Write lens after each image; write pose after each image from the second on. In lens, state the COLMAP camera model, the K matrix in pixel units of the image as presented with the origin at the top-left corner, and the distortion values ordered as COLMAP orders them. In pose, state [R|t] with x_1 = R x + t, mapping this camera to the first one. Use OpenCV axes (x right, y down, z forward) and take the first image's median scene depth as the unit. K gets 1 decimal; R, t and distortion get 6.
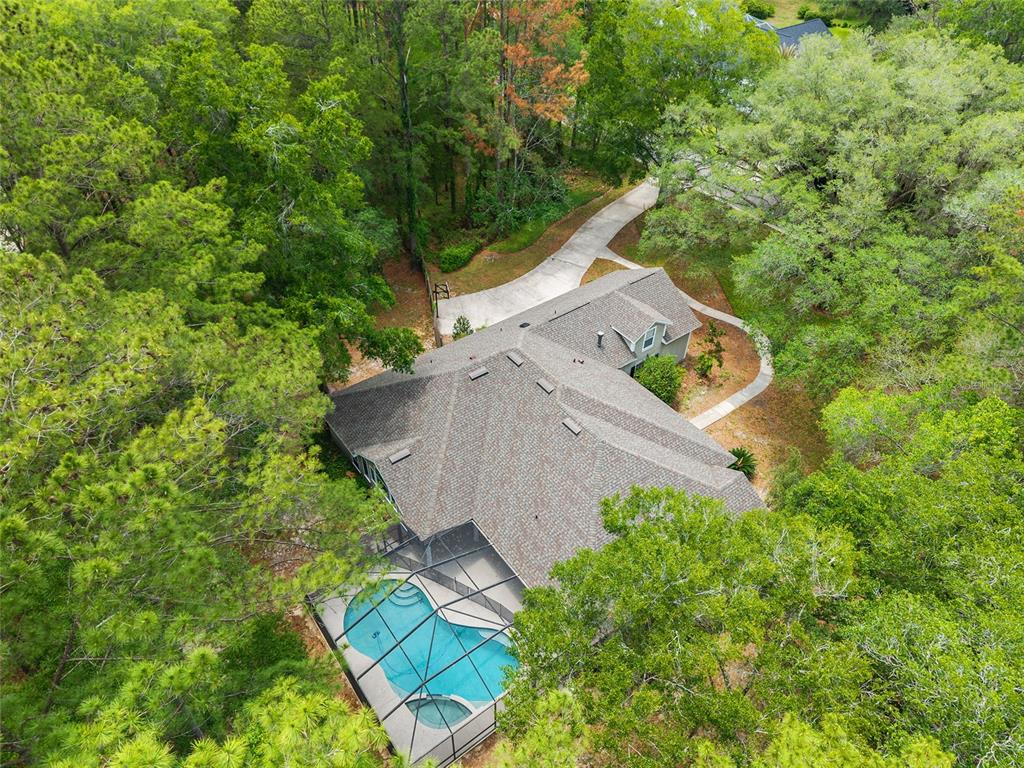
lens RADIAL K [[687.3, 0, 504.5], [0, 687.3, 383.1], [0, 0, 1]] dist [-0.006649, -0.002472]
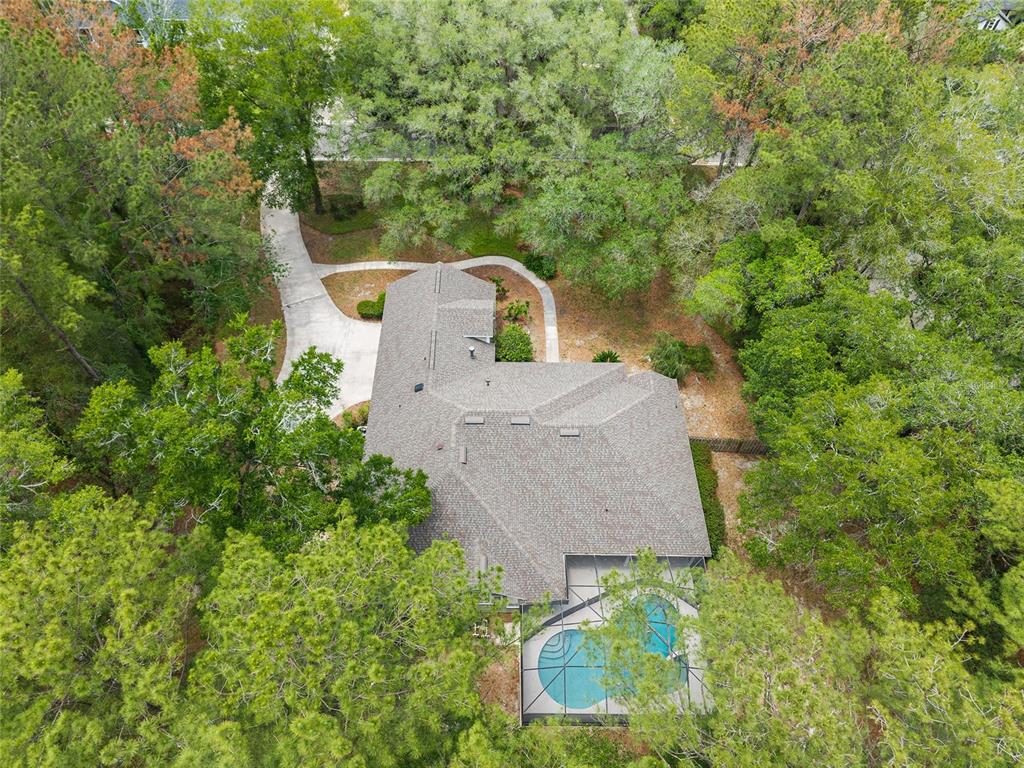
lens RADIAL K [[672.2, 0, 512.0], [0, 672.2, 384.0], [0, 0, 1]] dist [-0.009090, -0.002942]
pose [[0.583701, -0.637288, 0.503147, -0.366563], [0.526509, 0.768797, 0.362958, -0.356464], [-0.618127, 0.053053, 0.784286, 0.130106]]
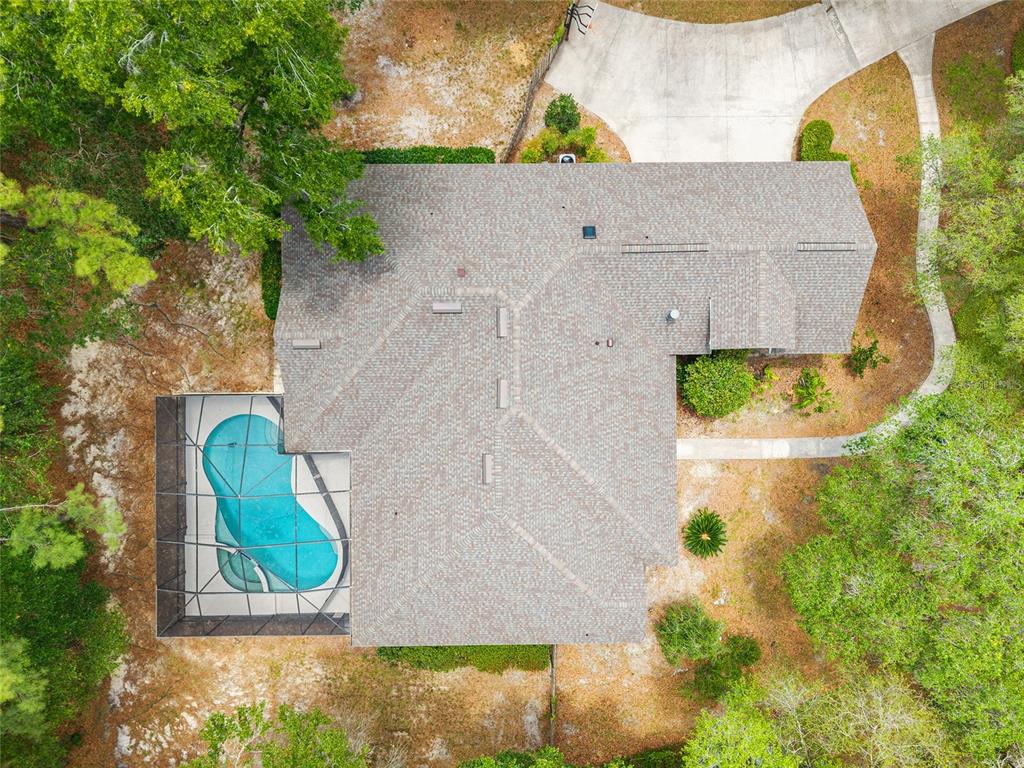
lens RADIAL K [[672.2, 0, 512.0], [0, 672.2, 384.0], [0, 0, 1]] dist [-0.009090, -0.002942]
pose [[0.811345, 0.584071, 0.024072, 0.035621], [-0.403954, 0.530423, 0.745300, -0.419686], [0.422540, -0.614420, 0.666294, 0.447411]]
